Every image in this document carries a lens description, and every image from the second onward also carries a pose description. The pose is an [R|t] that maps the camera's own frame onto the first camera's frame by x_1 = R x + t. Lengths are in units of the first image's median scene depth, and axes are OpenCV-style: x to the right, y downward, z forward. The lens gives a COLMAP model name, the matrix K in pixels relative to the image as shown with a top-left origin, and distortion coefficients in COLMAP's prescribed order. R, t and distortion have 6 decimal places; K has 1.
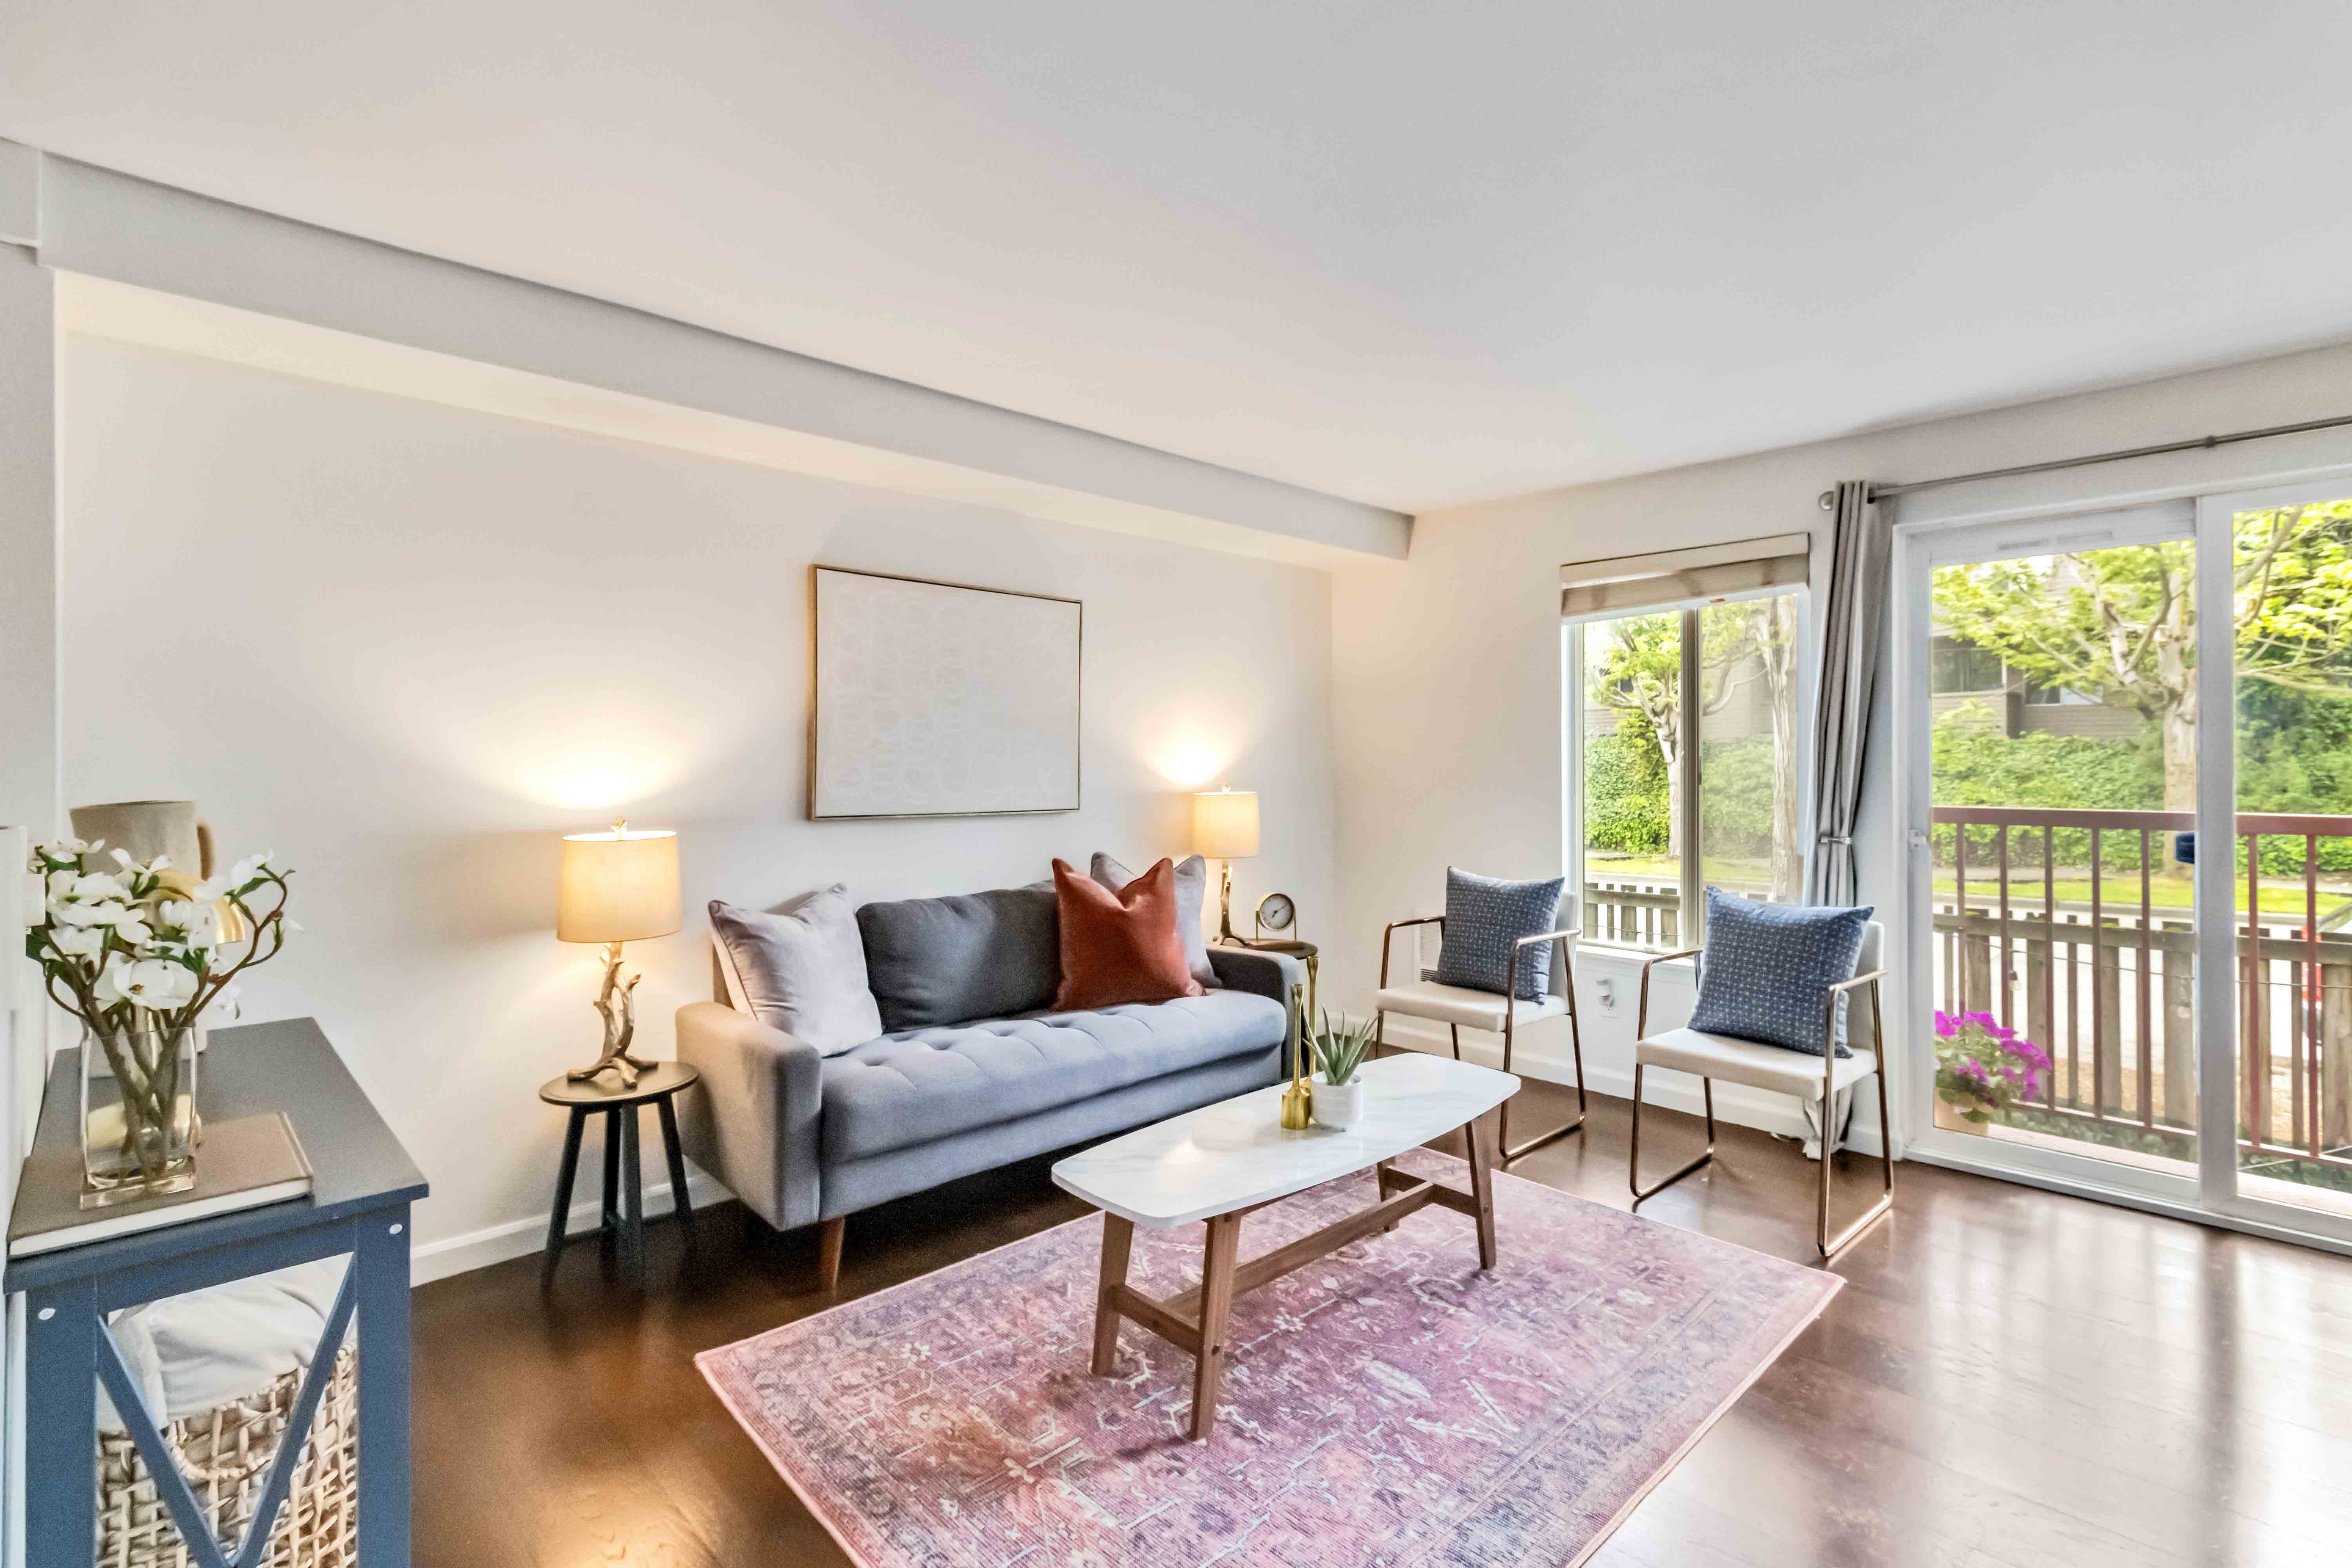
lens RADIAL K [[1099.3, 0, 1205.7], [0, 1099.3, 752.0], [0, 0, 1]] dist [0.003117, 0.000091]
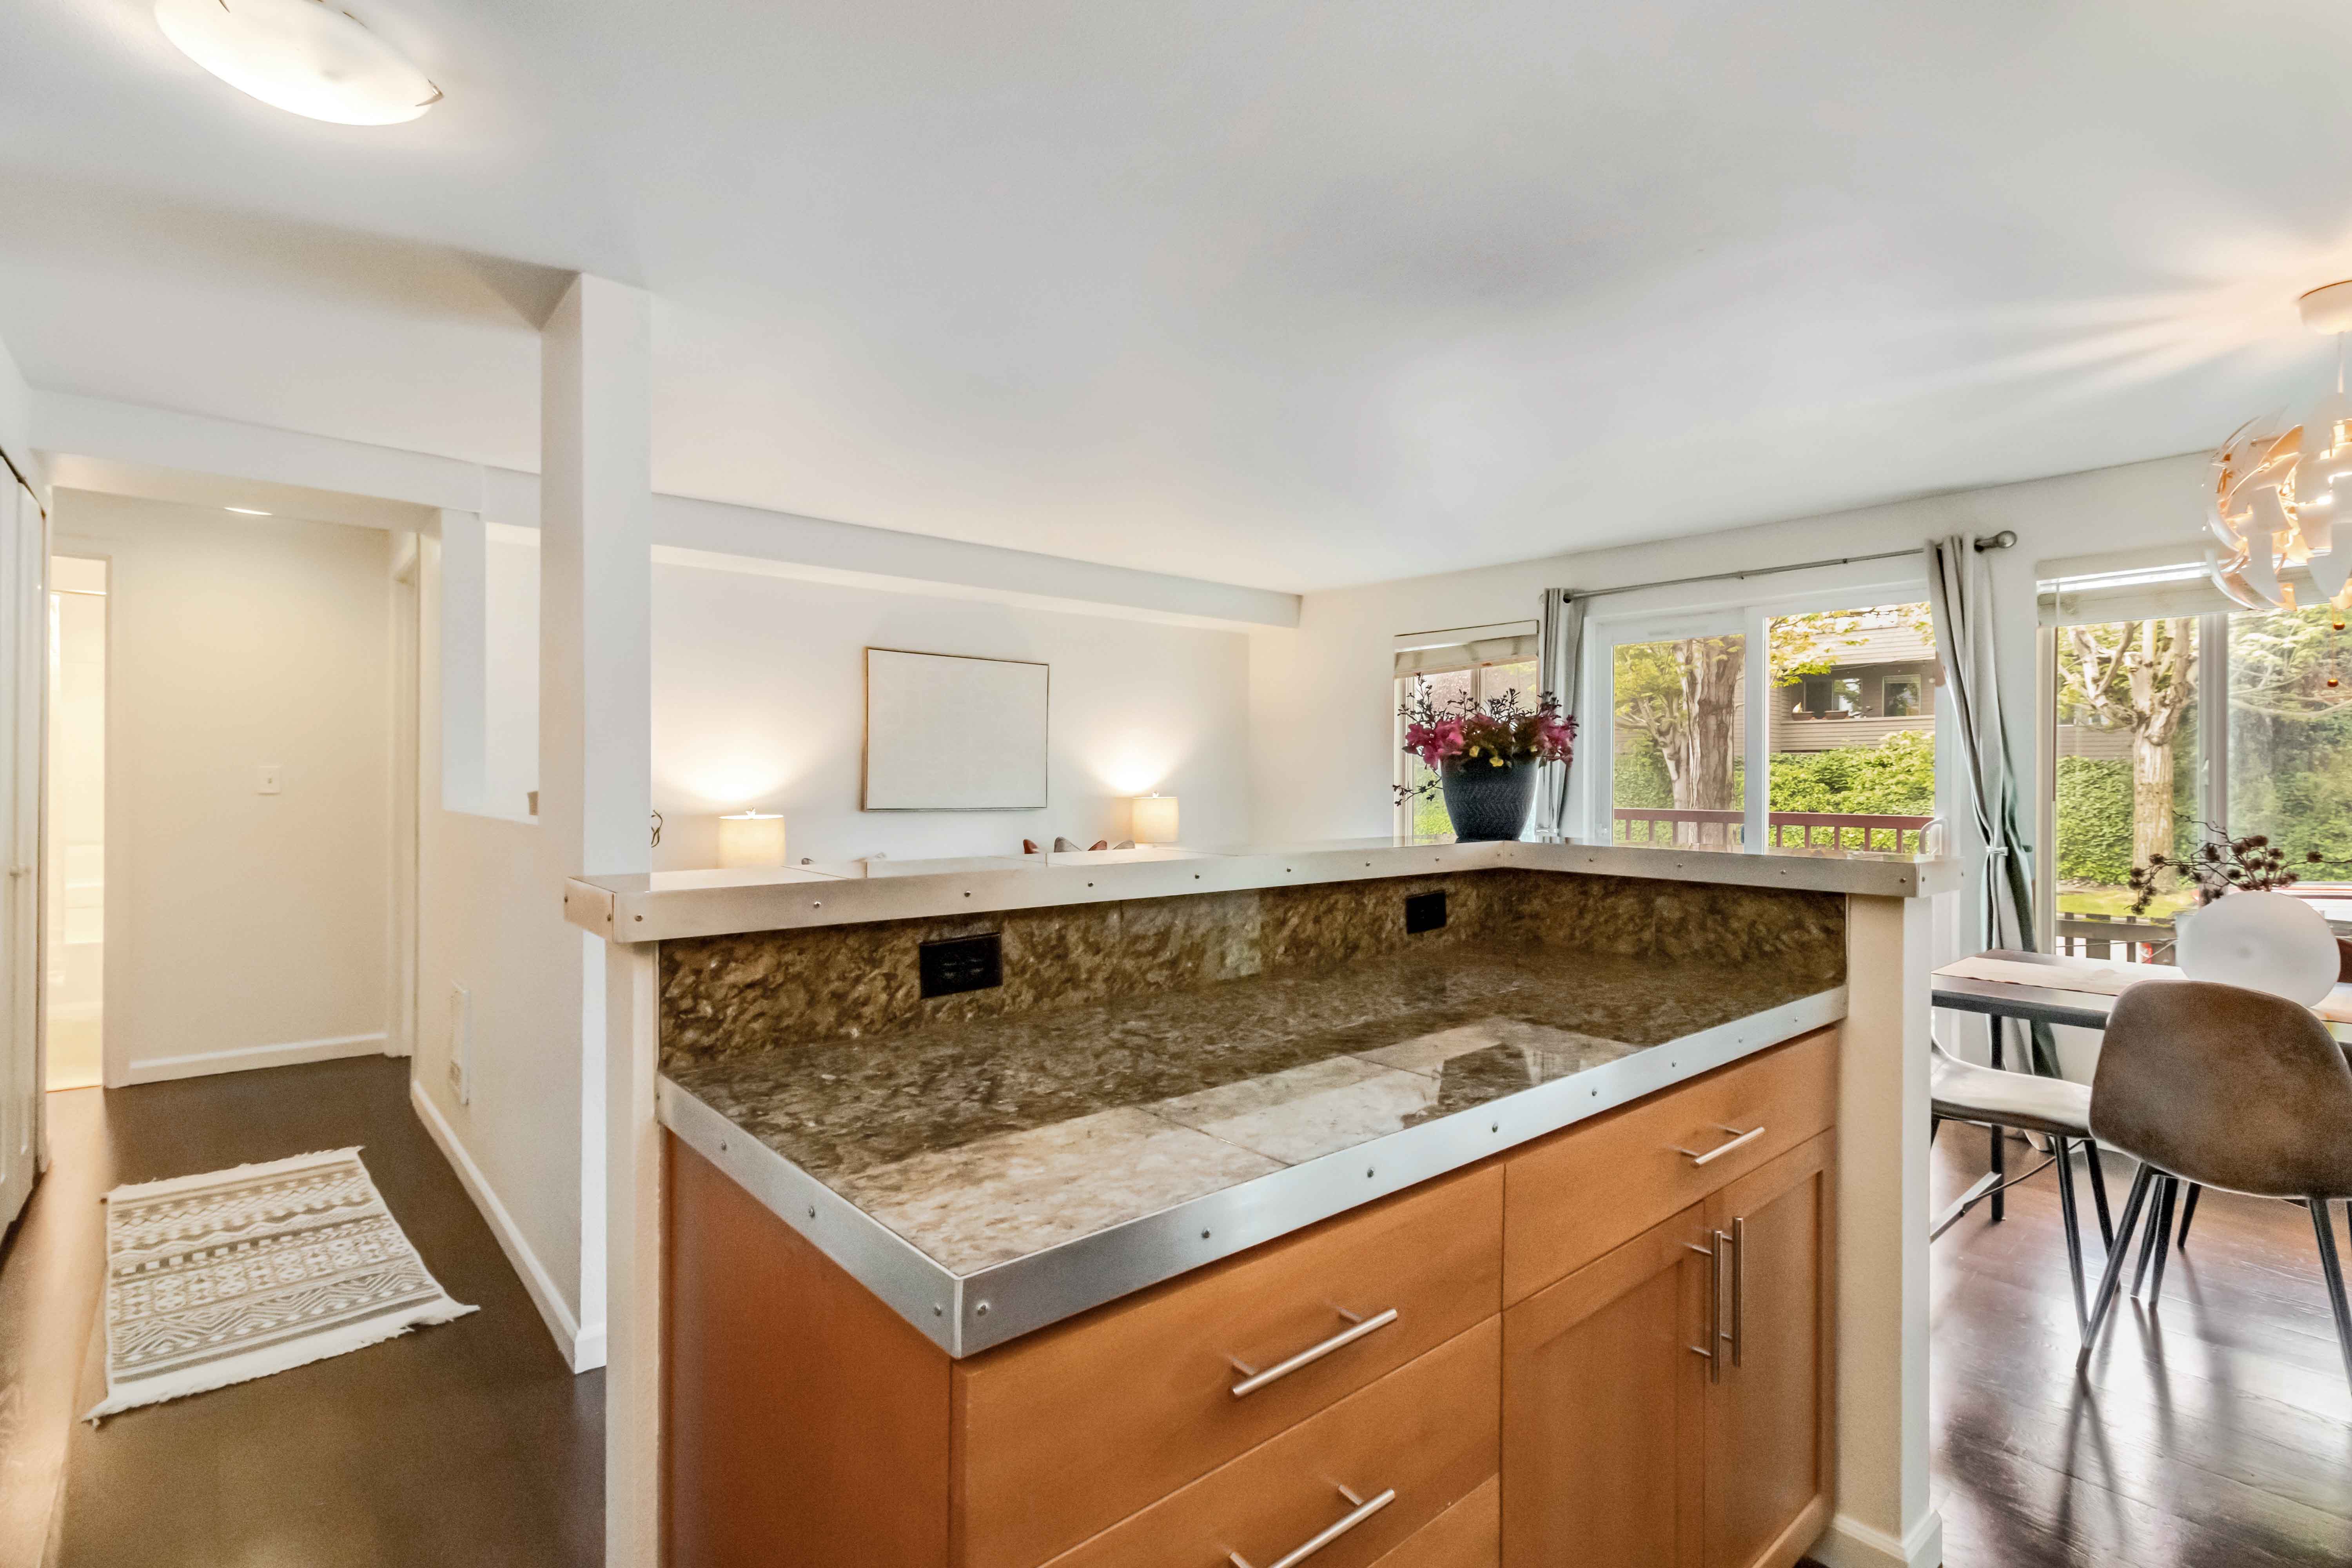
lens RADIAL K [[1109.5, 0, 1211.4], [0, 1109.5, 774.1], [0, 0, 1]] dist [-0.001918, -0.000009]
pose [[0.999004, 0.004867, -0.044362, 0.139161], [-0.004616, 0.999973, 0.005759, -0.000977], [0.044389, -0.005548, 0.998999, -0.376728]]
